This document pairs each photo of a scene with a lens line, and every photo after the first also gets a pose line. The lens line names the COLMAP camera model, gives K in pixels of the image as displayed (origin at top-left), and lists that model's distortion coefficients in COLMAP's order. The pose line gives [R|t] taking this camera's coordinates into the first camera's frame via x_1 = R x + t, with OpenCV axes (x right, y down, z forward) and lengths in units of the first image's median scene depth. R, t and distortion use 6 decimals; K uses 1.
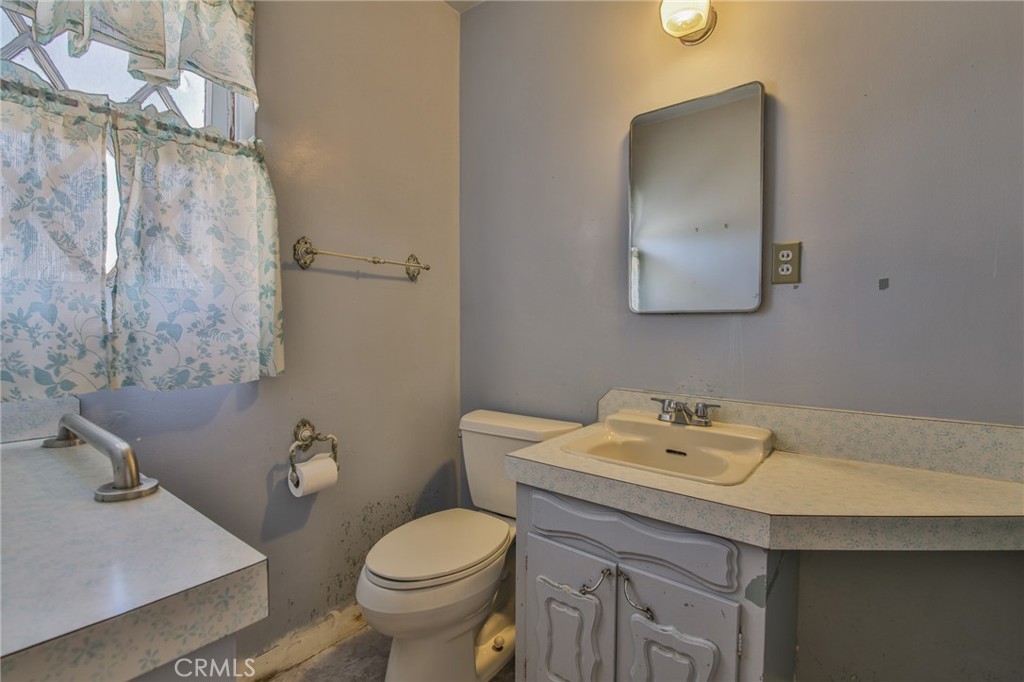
lens RADIAL K [[469.2, 0, 512.4], [0, 469.2, 333.8], [0, 0, 1]] dist [-0.002592, -0.010197]
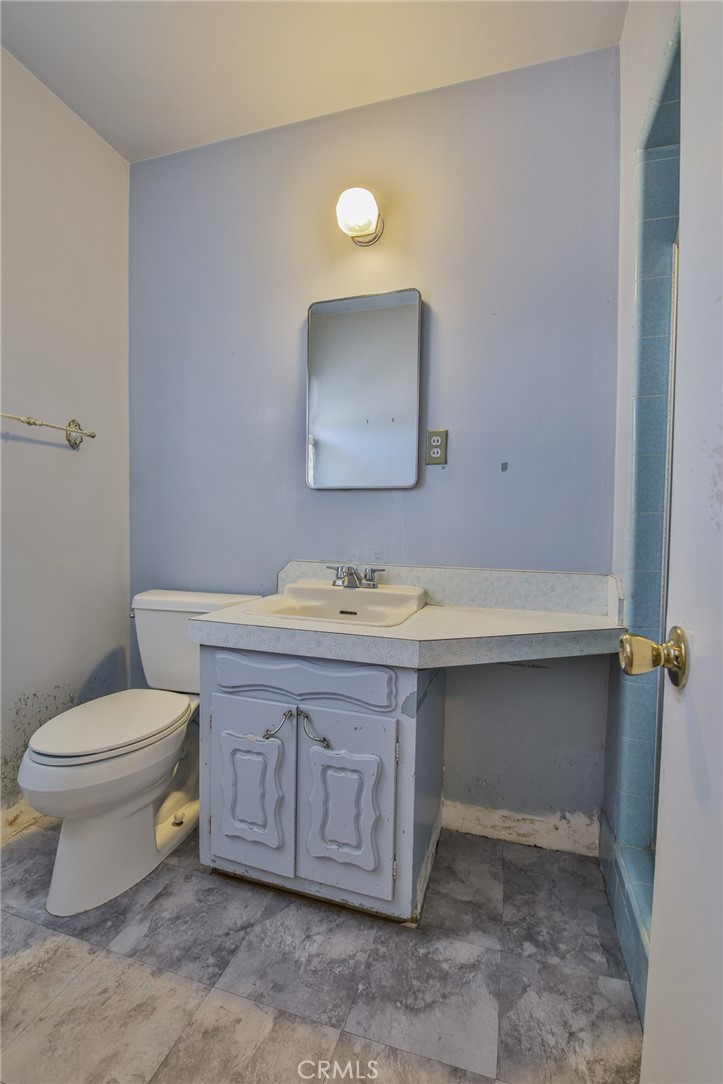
lens RADIAL K [[496.7, 0, 353.7], [0, 496.7, 542.6], [0, 0, 1]] dist [-0.002592, -0.010197]
pose [[0.941619, -0.003509, 0.336661, -0.038041], [-0.003072, 0.999814, 0.019014, 0.067974], [-0.336665, -0.018938, 0.941434, -0.121698]]
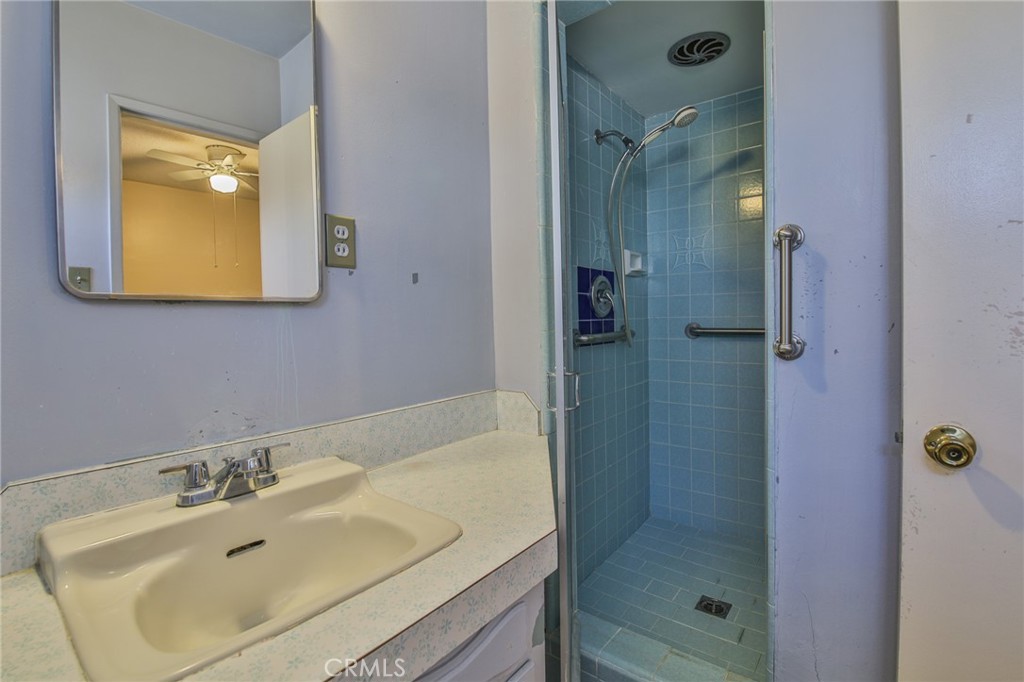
lens RADIAL K [[469.2, 0, 512.4], [0, 469.2, 333.8], [0, 0, 1]] dist [-0.002592, -0.010197]
pose [[0.007015, -0.037665, 0.999266, -0.215502], [0.041112, 0.998456, 0.037346, -0.012842], [-0.999130, 0.040820, 0.008553, 0.713084]]
